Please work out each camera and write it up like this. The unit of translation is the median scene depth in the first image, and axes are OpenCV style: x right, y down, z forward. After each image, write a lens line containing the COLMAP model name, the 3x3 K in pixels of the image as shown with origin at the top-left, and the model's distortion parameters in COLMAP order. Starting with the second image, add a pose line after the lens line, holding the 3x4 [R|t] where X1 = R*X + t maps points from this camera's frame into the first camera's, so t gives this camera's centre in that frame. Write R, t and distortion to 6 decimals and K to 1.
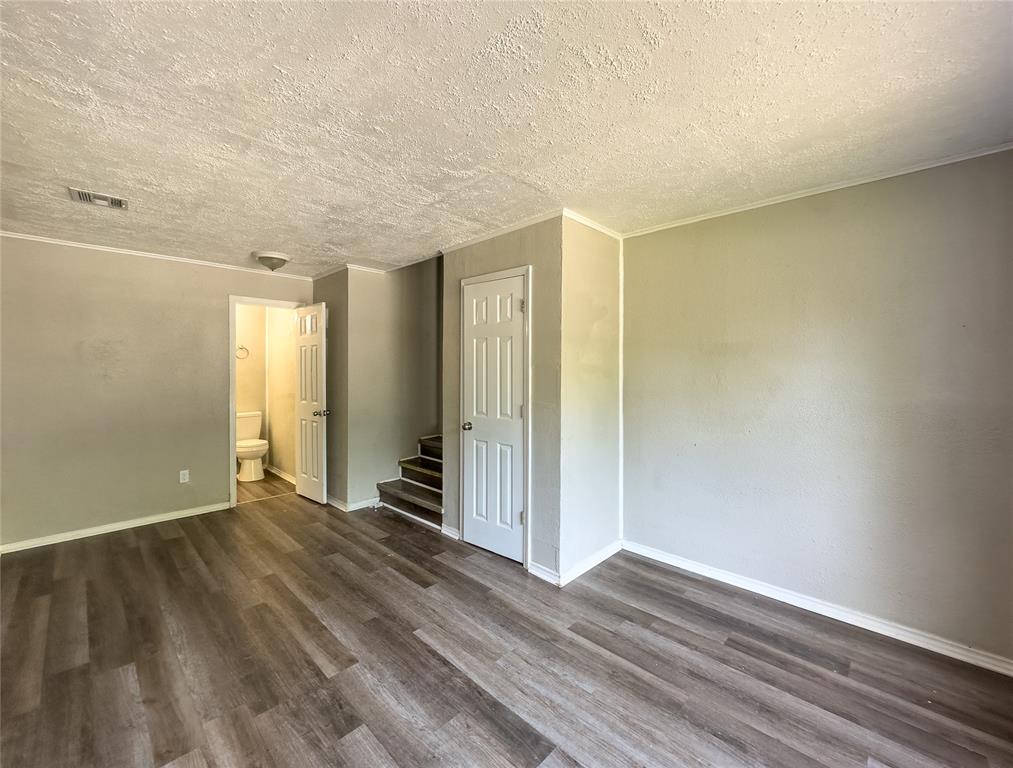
lens RADIAL K [[415.7, 0, 484.4], [0, 415.7, 366.7], [0, 0, 1]] dist [-0.000693, -0.000102]
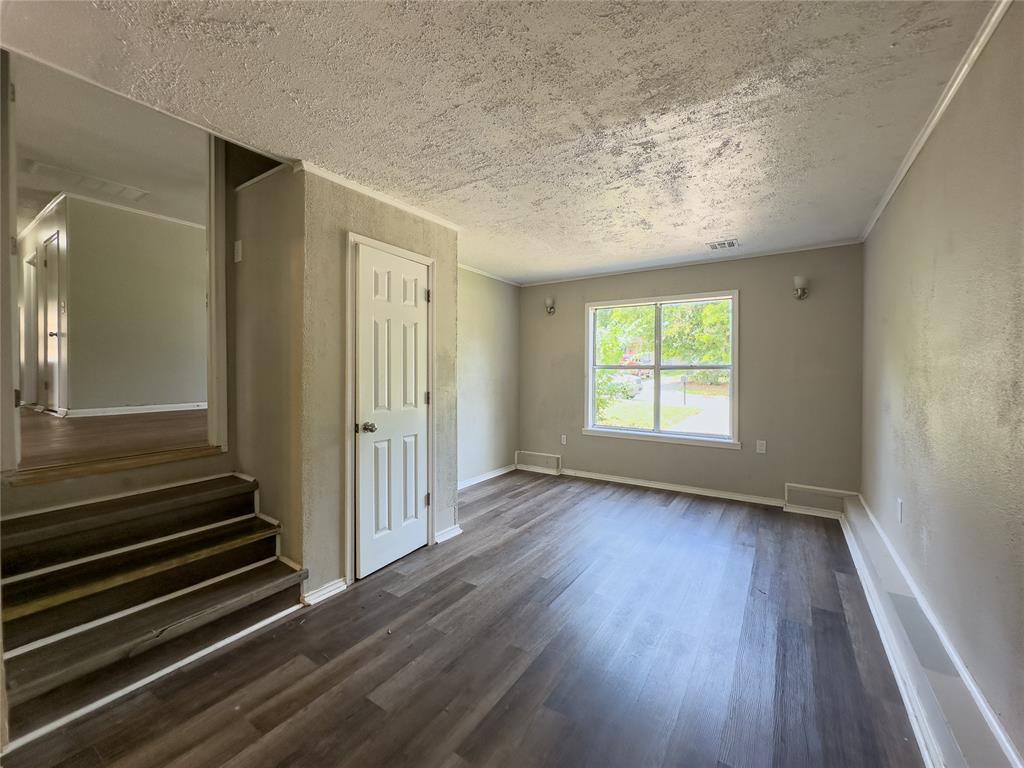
lens RADIAL K [[429.0, 0, 513.0], [0, 429.0, 368.8], [0, 0, 1]] dist [-0.001768, 0.000875]
pose [[-0.219623, 0.005354, 0.975570, -1.049746], [-0.002024, 0.999980, -0.005944, 0.043468], [-0.975583, -0.003280, -0.219608, 1.072142]]
